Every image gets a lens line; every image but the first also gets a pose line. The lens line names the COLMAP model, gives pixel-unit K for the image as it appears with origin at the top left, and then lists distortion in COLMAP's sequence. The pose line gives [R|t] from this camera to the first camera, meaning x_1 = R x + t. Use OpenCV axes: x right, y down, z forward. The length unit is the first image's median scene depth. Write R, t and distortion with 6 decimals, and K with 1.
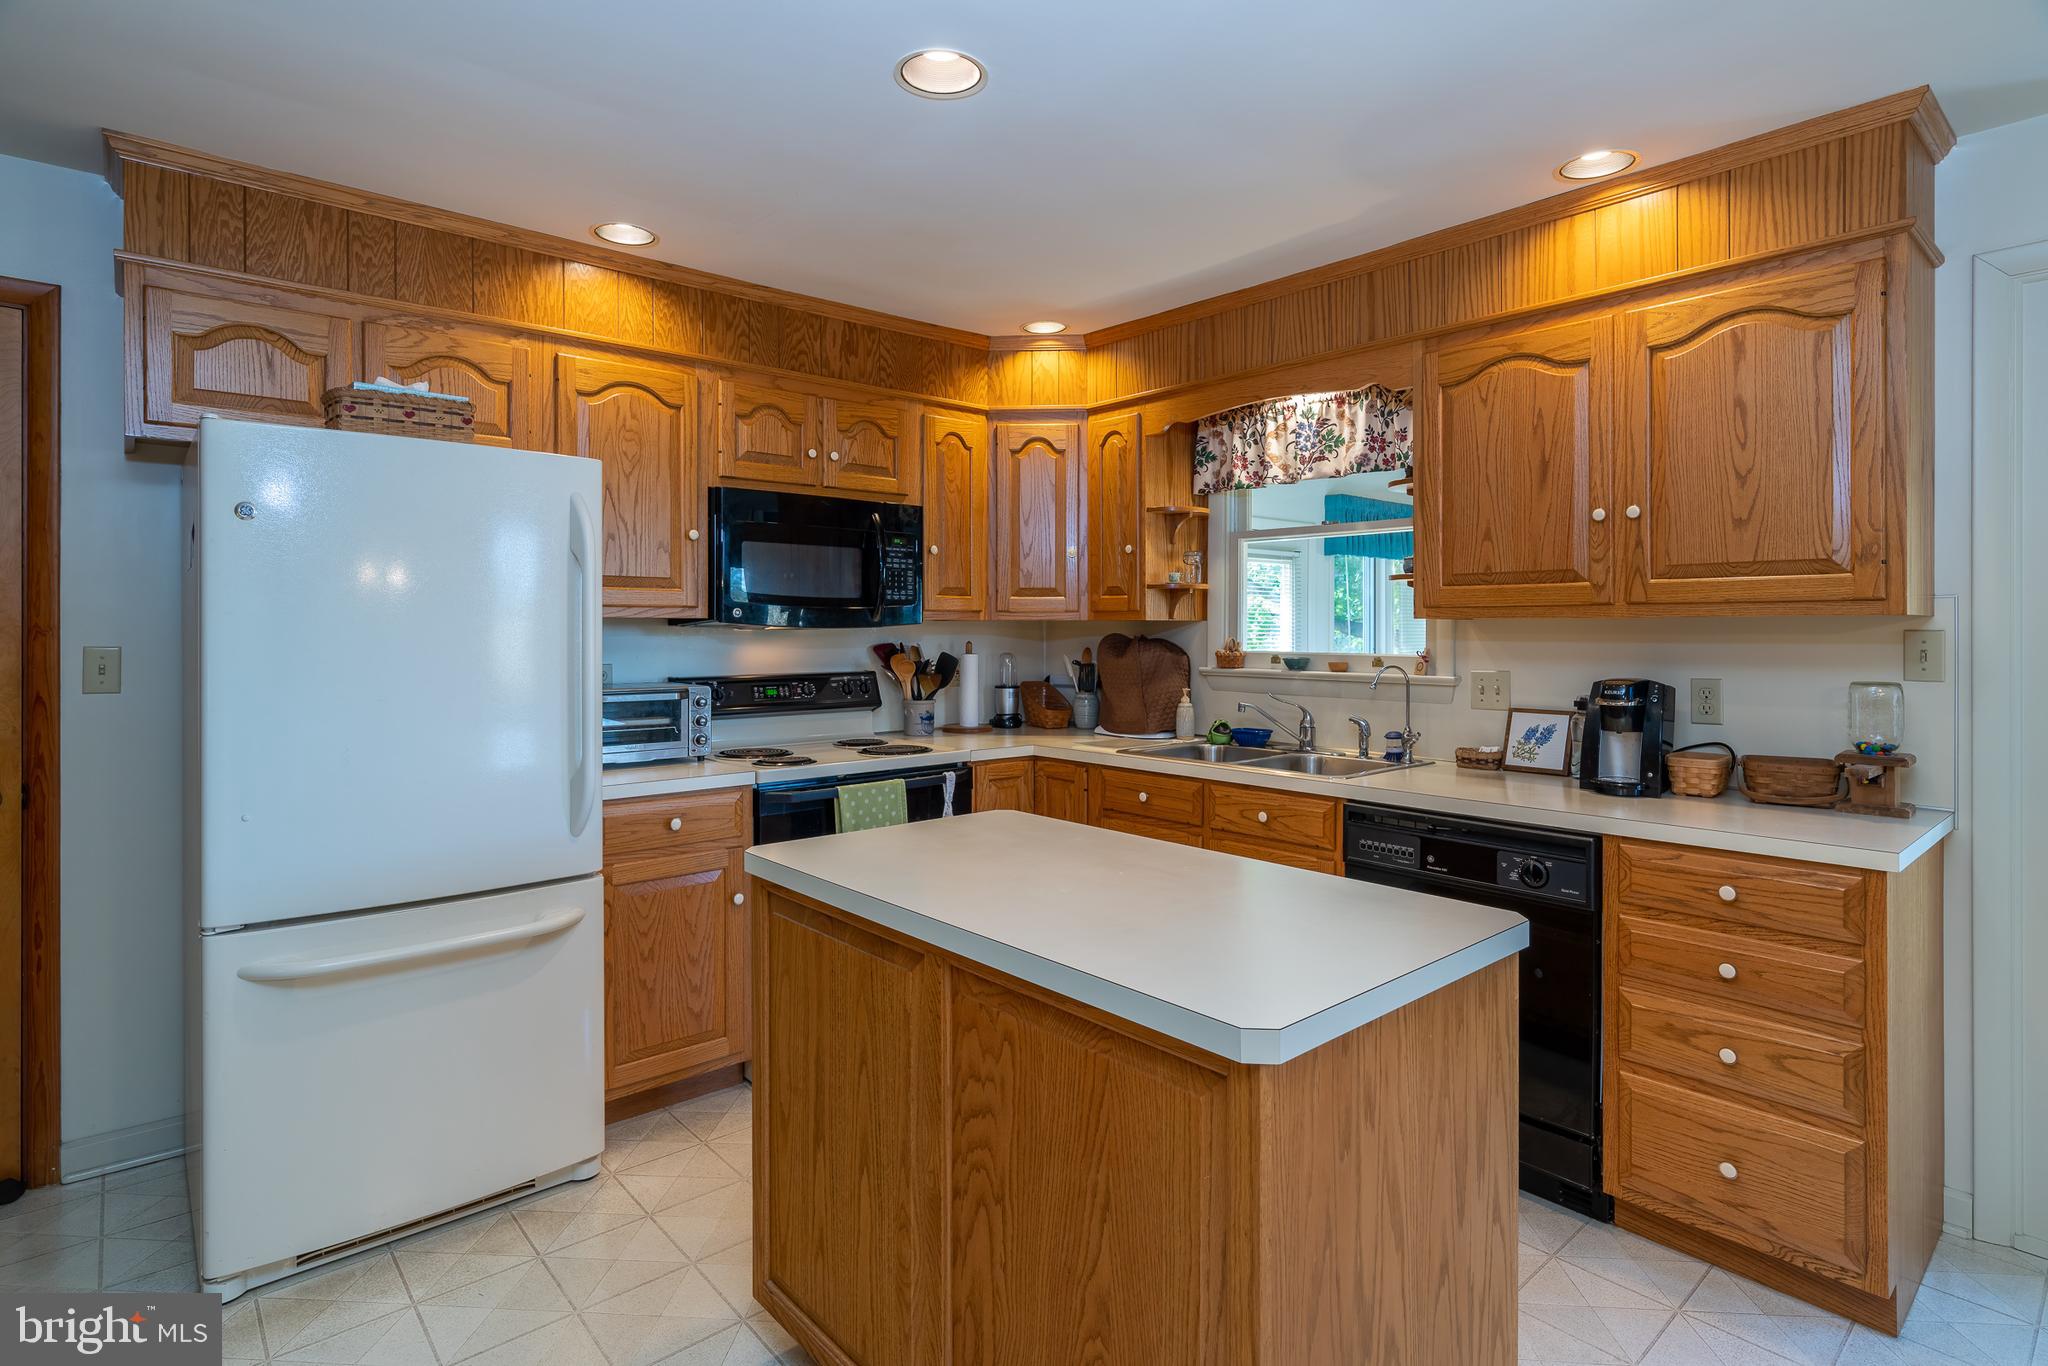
lens RADIAL K [[1053.6, 0, 1018.1], [0, 1053.6, 623.4], [0, 0, 1]] dist [-0.002165, 0.000528]
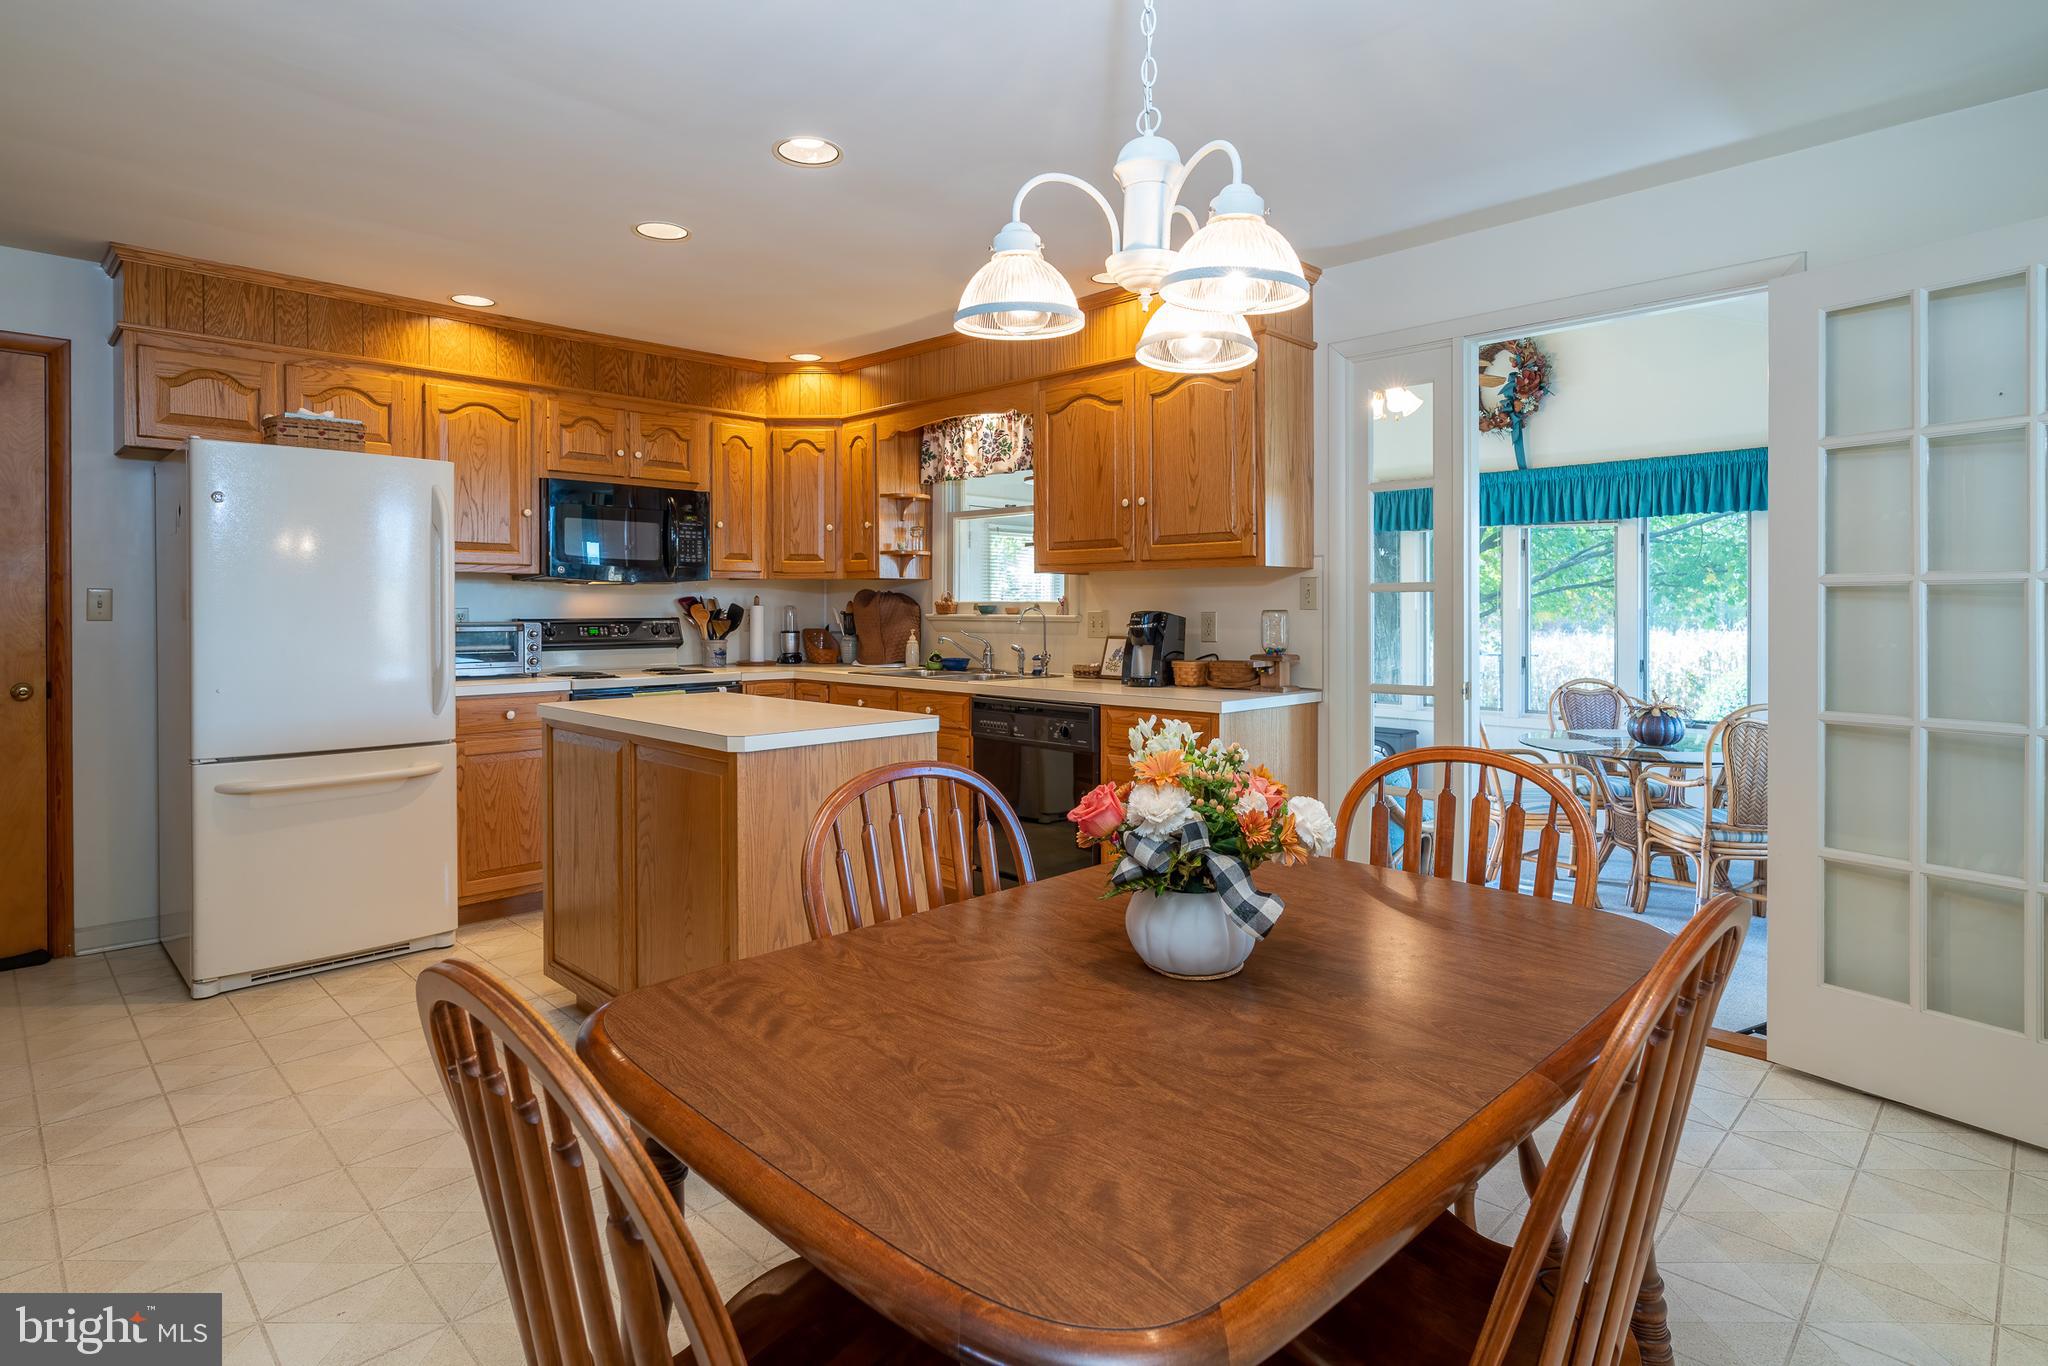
lens RADIAL K [[1081.3, 0, 992.6], [0, 1081.3, 611.1], [0, 0, 1]] dist [-0.000042, -0.000656]
pose [[0.998280, -0.000628, 0.058622, 0.209210], [0.000174, 0.999970, 0.007742, 0.032612], [-0.058626, -0.007719, 0.998250, -0.434924]]
